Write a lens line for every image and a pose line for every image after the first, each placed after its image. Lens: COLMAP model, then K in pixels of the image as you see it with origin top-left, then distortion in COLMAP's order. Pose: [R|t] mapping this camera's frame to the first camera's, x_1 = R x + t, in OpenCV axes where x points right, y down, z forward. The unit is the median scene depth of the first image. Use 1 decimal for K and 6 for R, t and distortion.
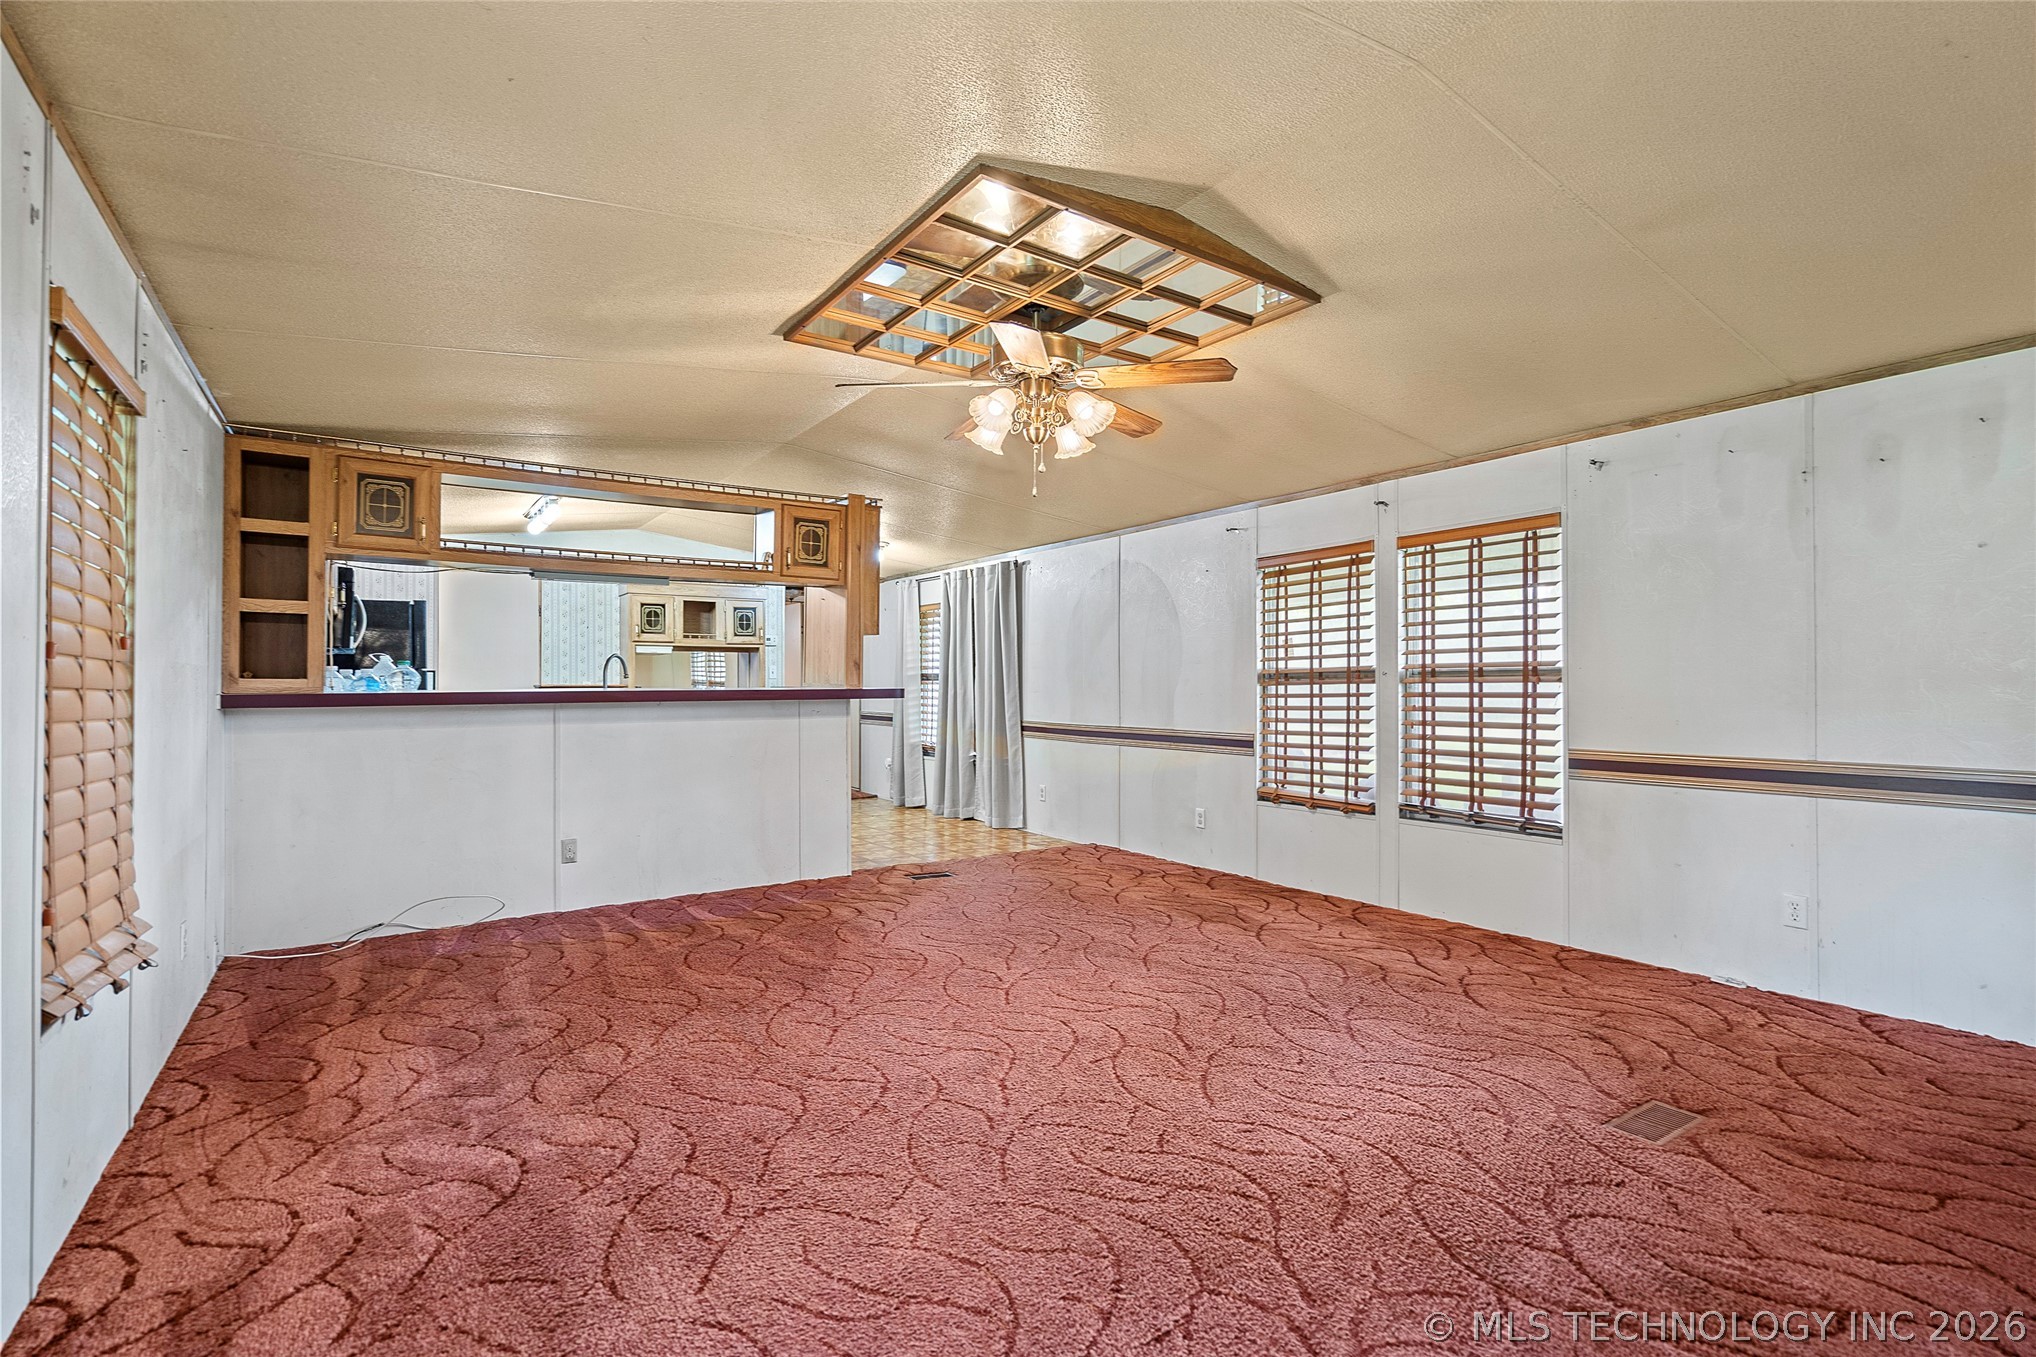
lens RADIAL K [[939.1, 0, 1016.0], [0, 939.1, 680.4], [0, 0, 1]] dist [0.000965, 0.000946]
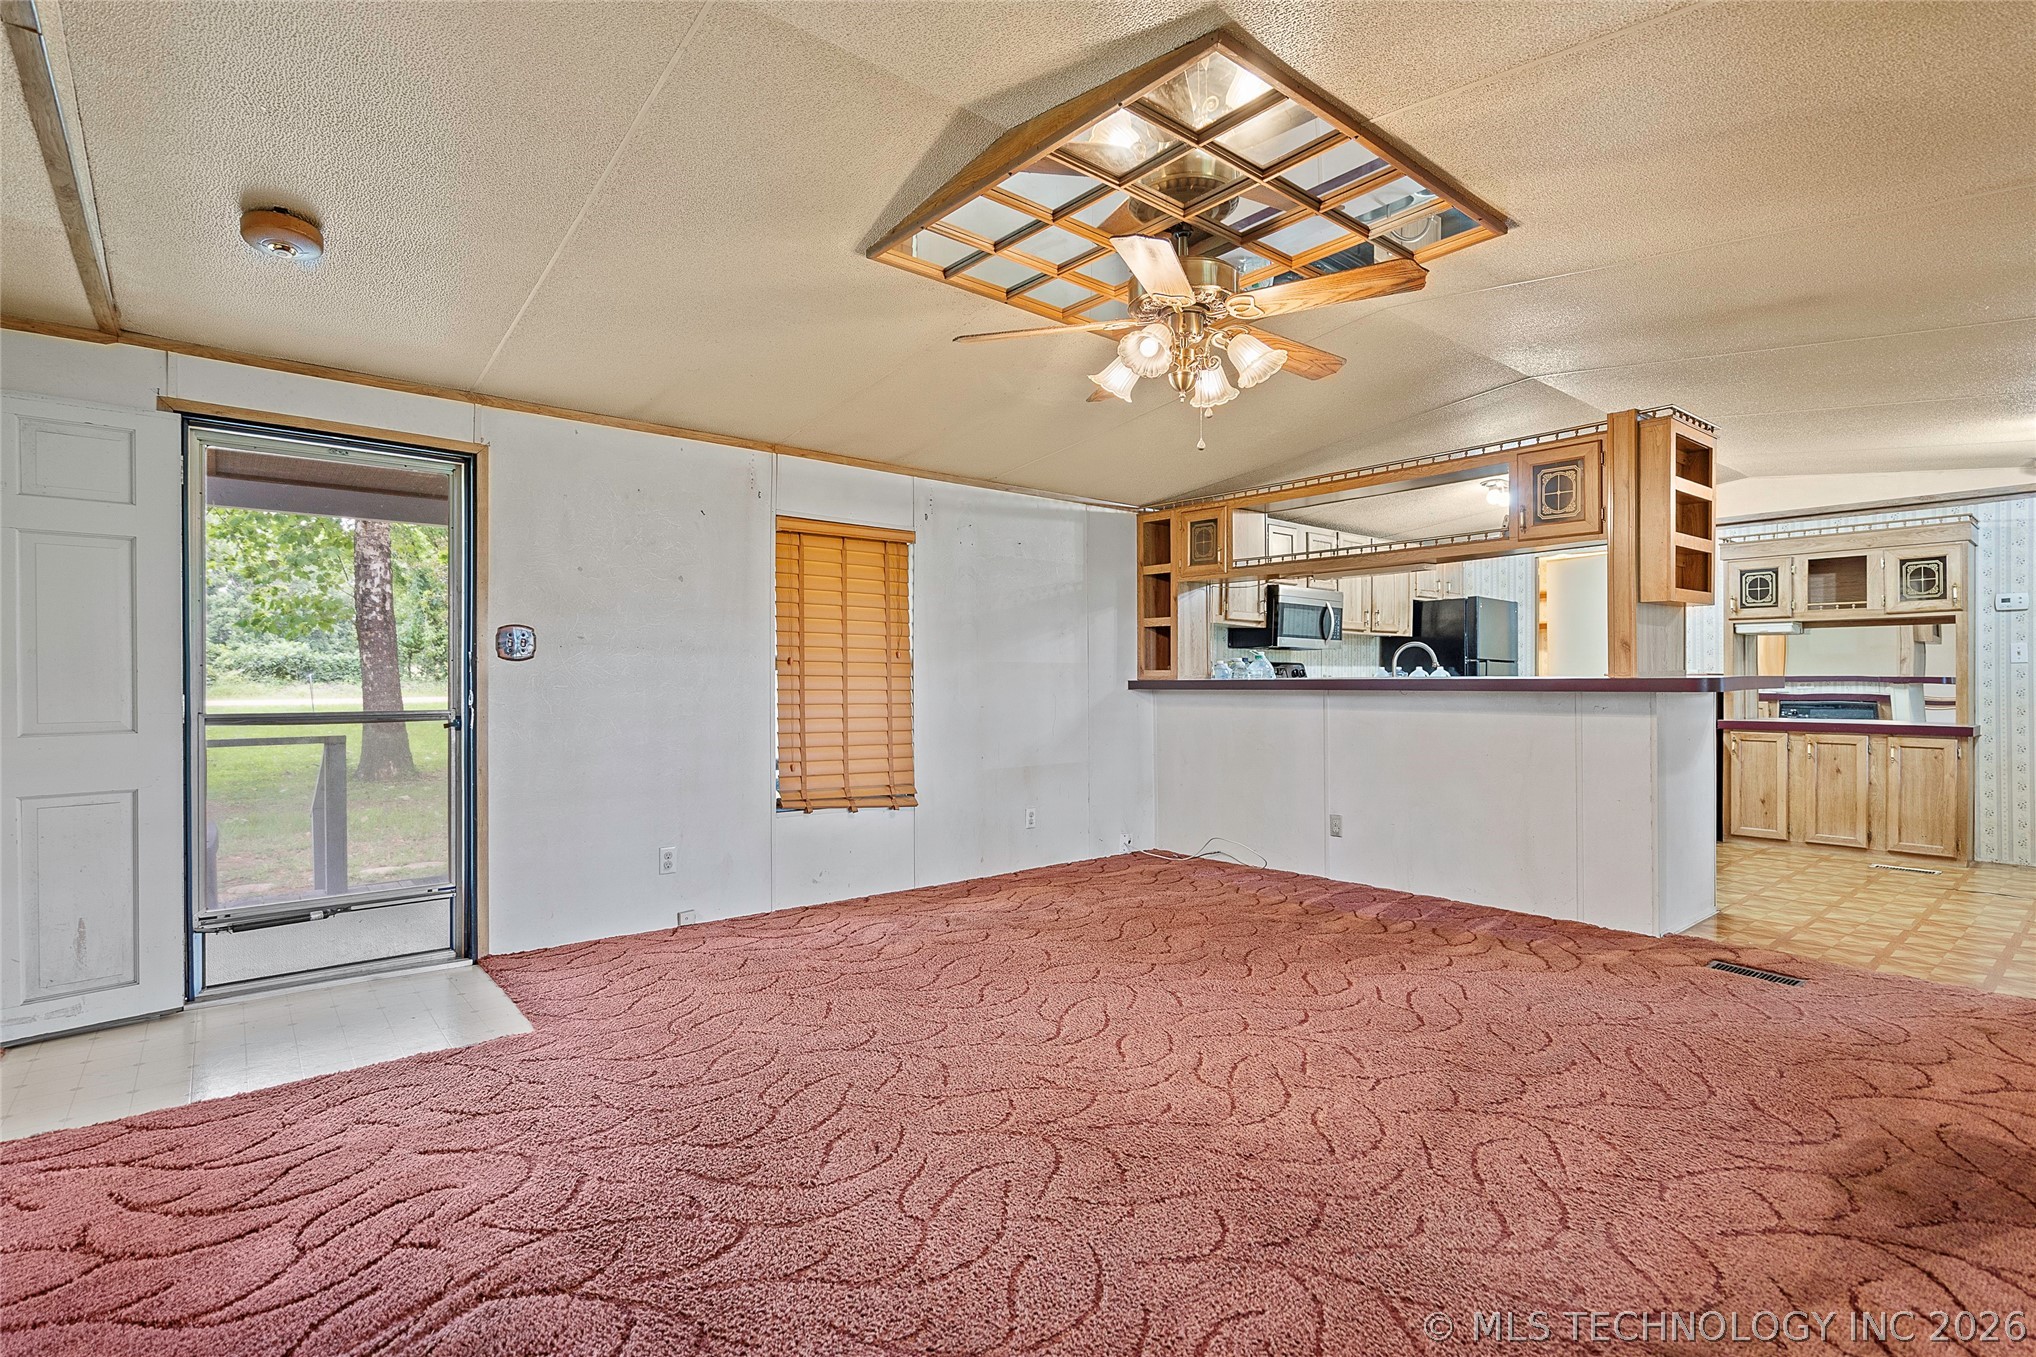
lens RADIAL K [[959.5, 0, 1008.6], [0, 959.5, 679.0], [0, 0, 1]] dist [-0.000294, 0.000101]
pose [[0.091033, 0.002850, -0.995844, 0.664272], [0.006927, 0.999970, 0.003495, 0.004867], [0.995824, -0.007216, 0.091011, 0.573742]]
